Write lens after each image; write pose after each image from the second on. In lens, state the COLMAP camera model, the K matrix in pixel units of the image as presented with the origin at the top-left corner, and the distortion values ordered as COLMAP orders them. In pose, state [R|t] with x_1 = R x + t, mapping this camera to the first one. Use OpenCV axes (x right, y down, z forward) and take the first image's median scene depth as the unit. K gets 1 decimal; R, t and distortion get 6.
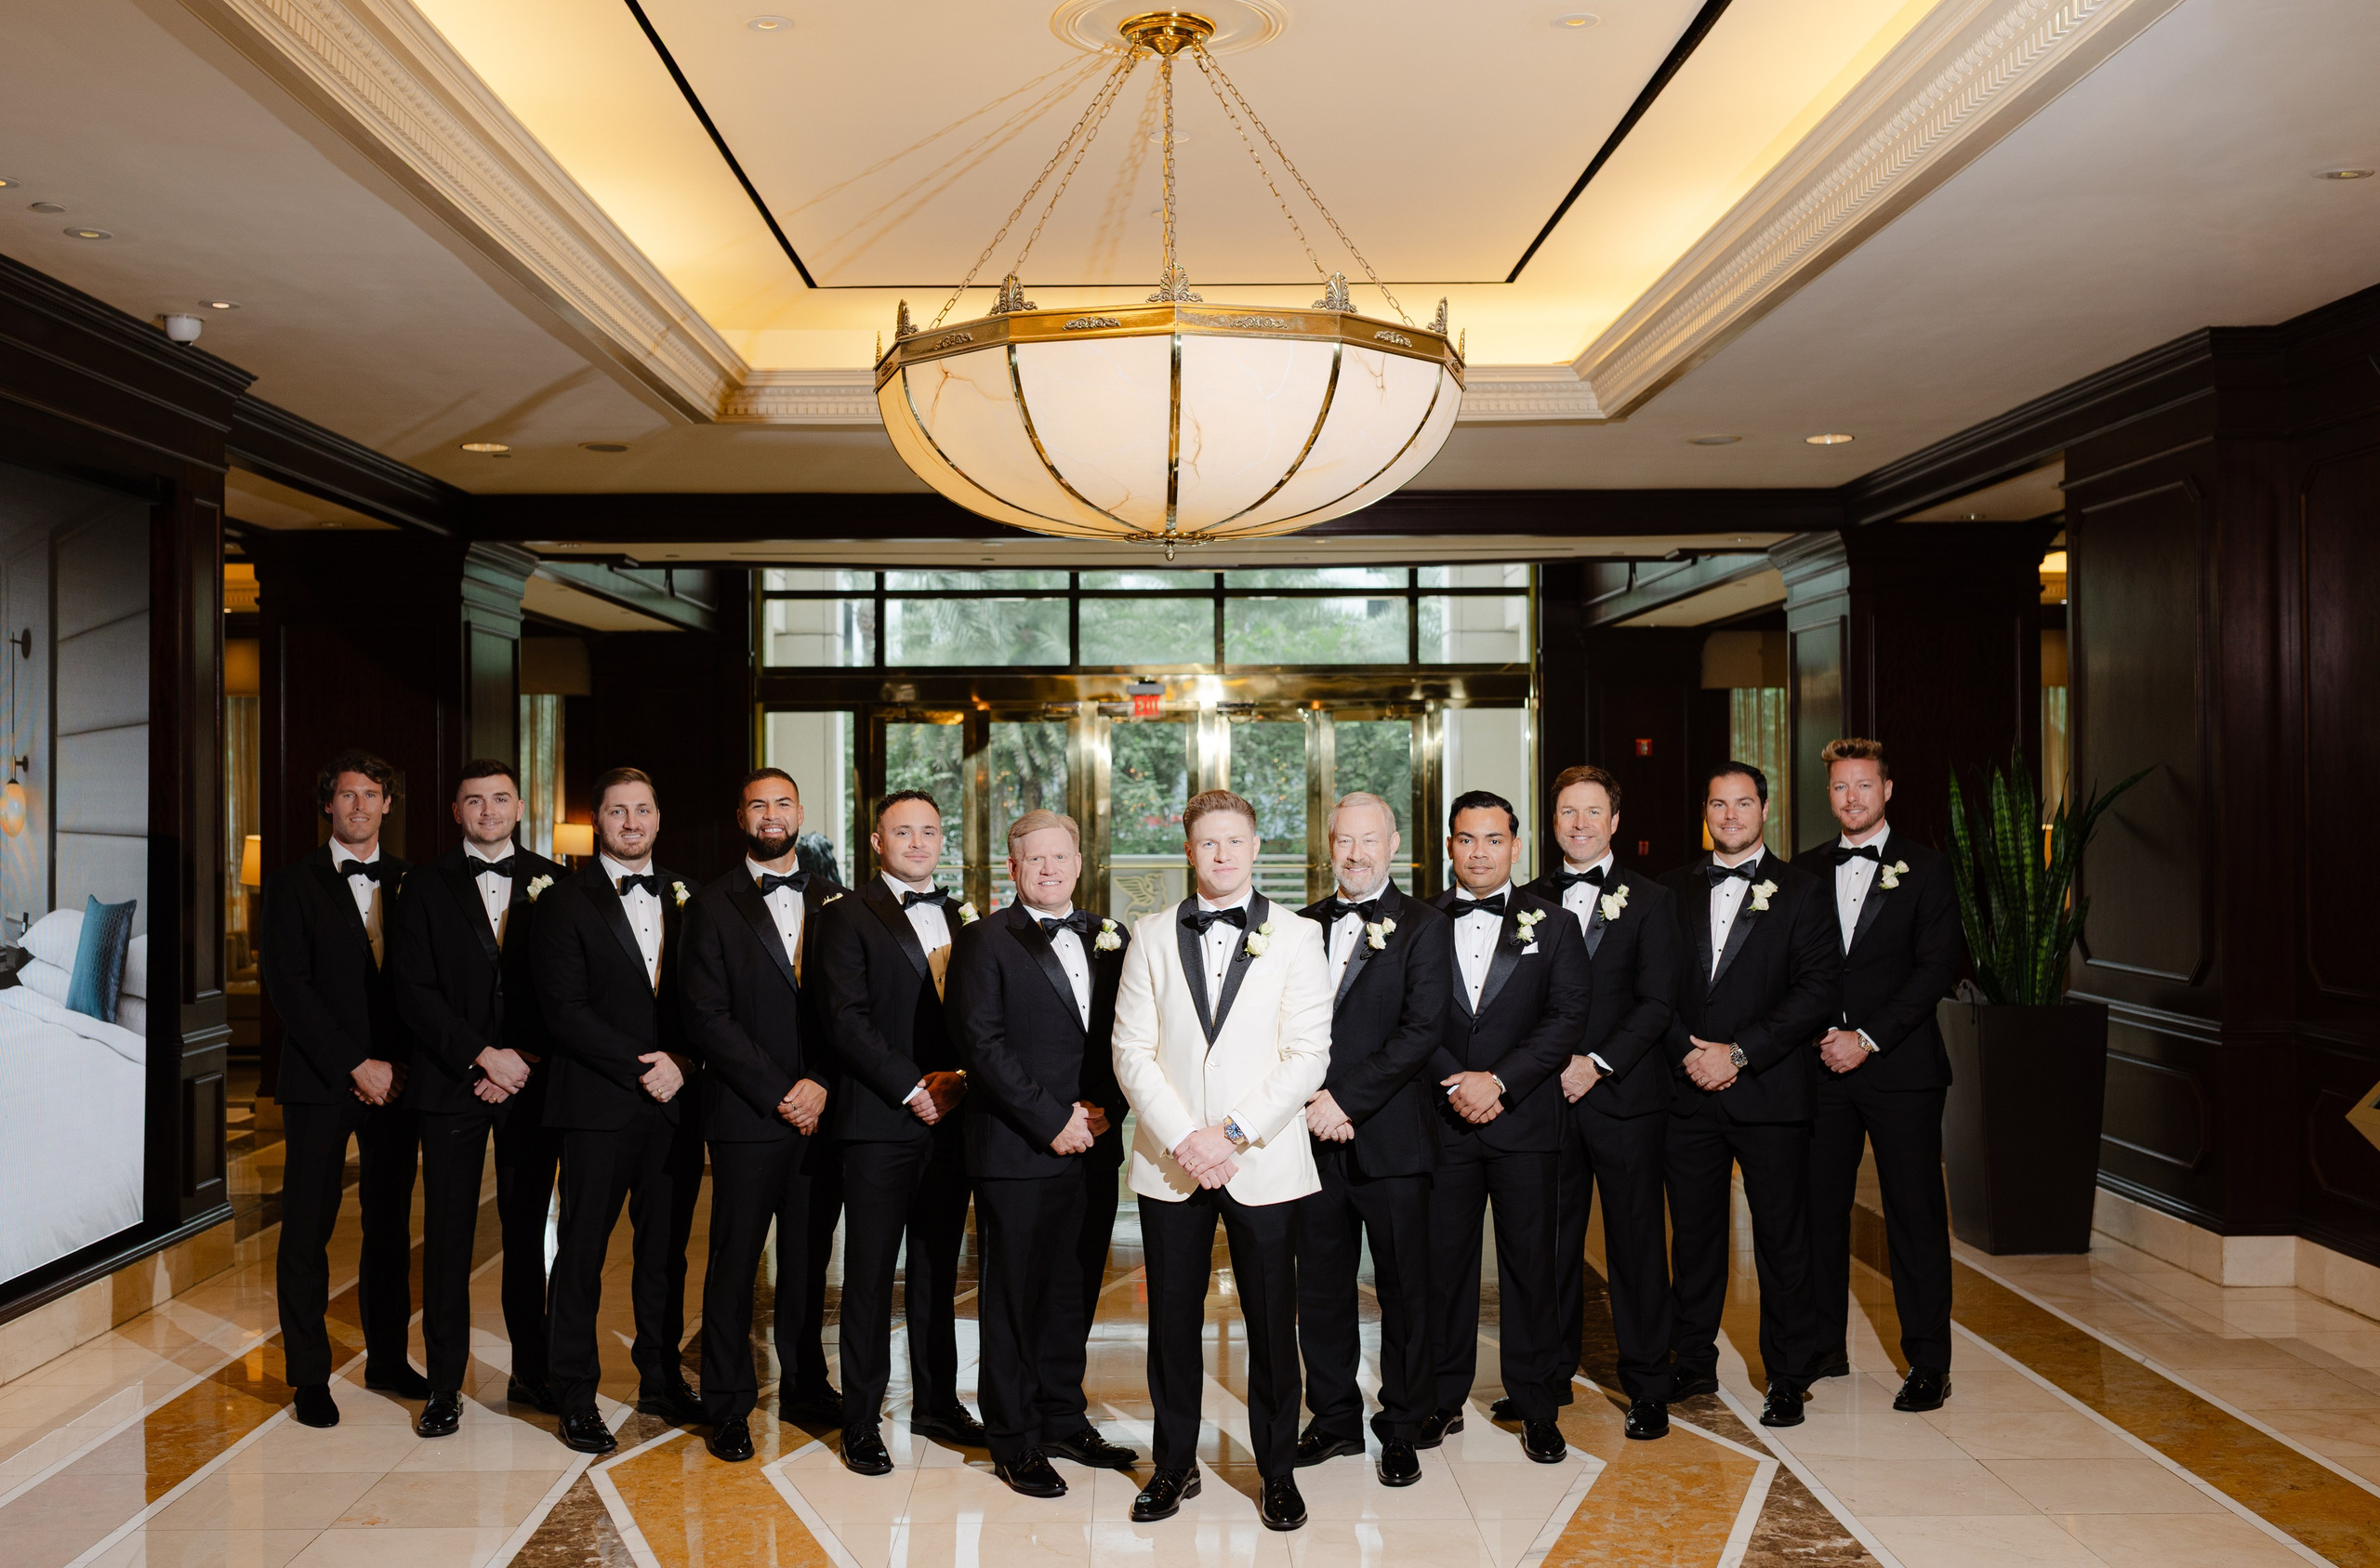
lens RADIAL K [[2407.2, 0, 1190.0], [0, 2407.2, 784.0], [0, 0, 1]] dist [-0.011554, -0.016710]
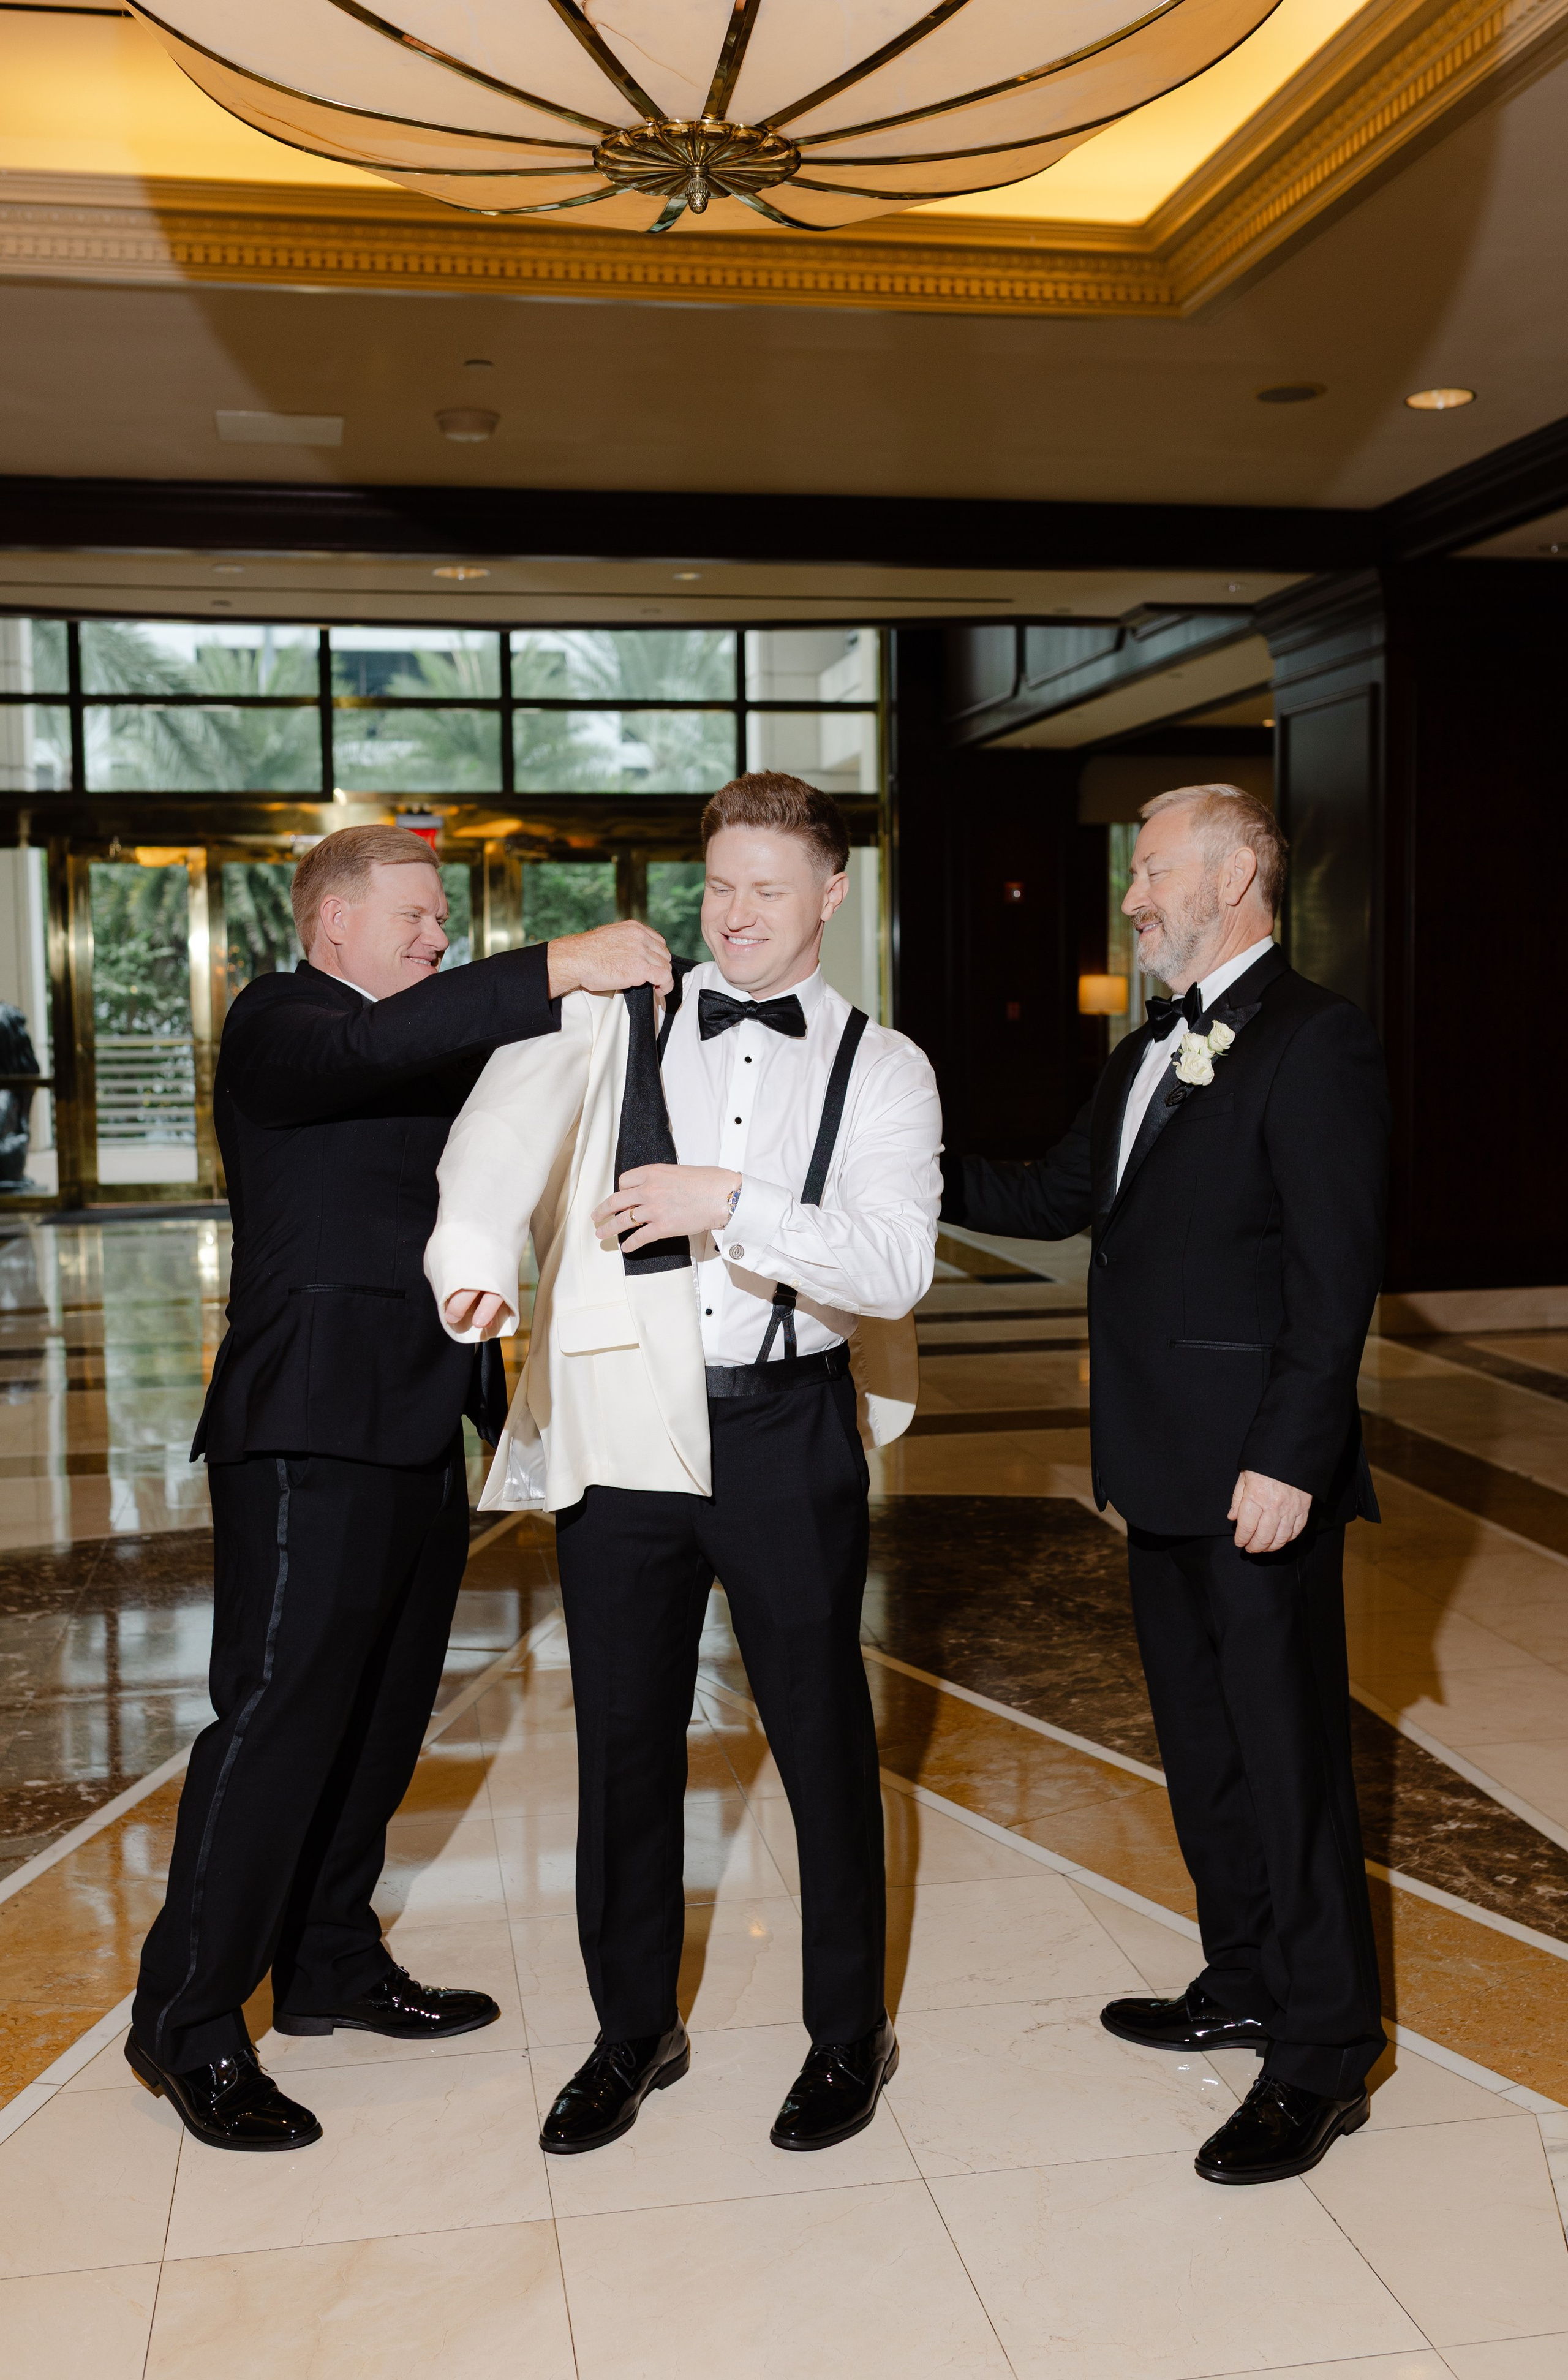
lens RADIAL K [[2407.3, 0, 788.8], [0, 2407.3, 1116.7], [0, 0, 1]] dist [-0.011554, -0.016710]
pose [[0.988470, -0.014794, 0.150690, -0.018720], [0.006176, 0.998326, 0.057499, 0.014415], [-0.151288, -0.055905, 0.986908, 0.174553]]
